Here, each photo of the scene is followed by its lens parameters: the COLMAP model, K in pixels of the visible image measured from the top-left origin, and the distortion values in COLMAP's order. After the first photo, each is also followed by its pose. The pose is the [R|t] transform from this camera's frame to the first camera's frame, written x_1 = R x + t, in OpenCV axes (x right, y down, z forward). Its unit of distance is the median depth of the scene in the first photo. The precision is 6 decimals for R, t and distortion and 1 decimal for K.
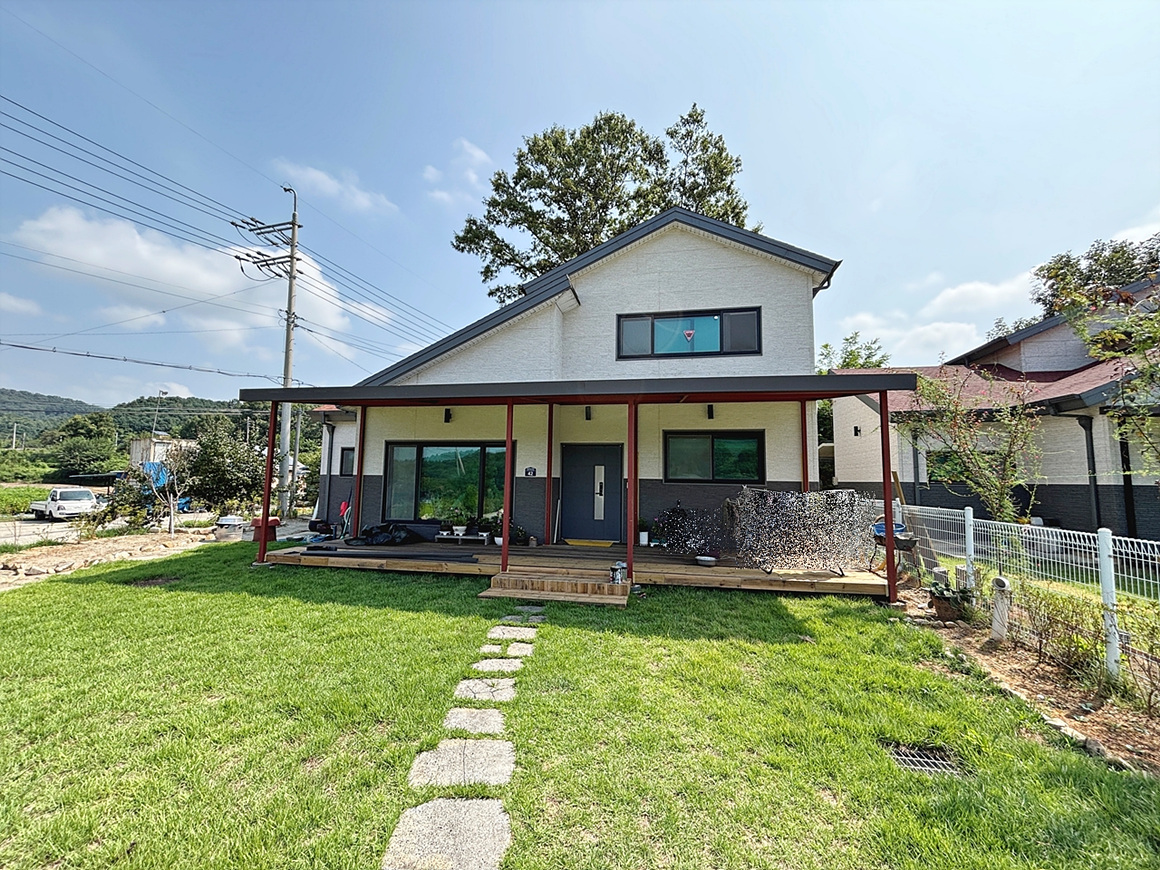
lens RADIAL K [[471.6, 0, 580.0], [0, 471.6, 435.0], [0, 0, 1]] dist [0.000610, -0.000202]
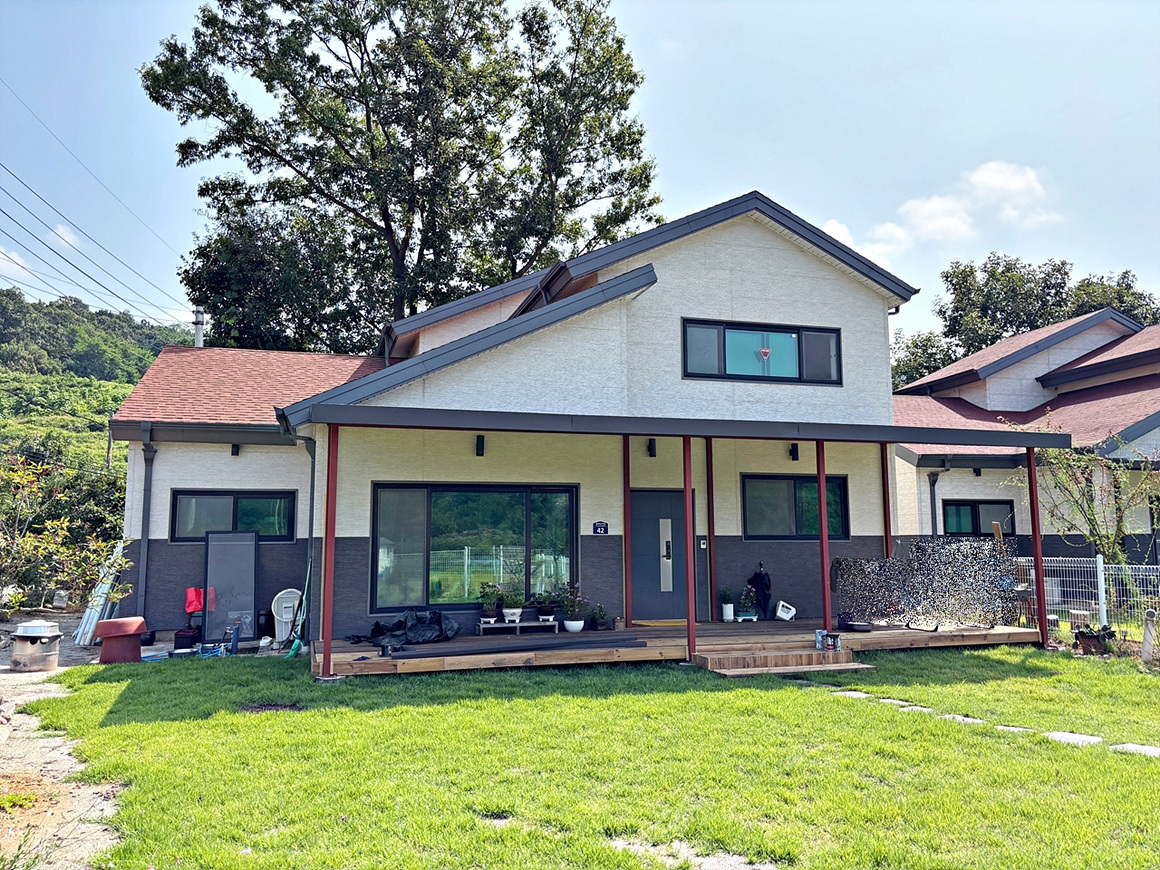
lens RADIAL K [[873.7, 0, 580.0], [0, 873.7, 435.0], [0, 0, 1]] dist [0.007594, 0.002046]
pose [[0.886831, 0.036841, 0.460623, -0.736427], [-0.025742, 0.999208, -0.030356, -0.022272], [-0.461377, 0.015063, 0.887076, -0.170185]]
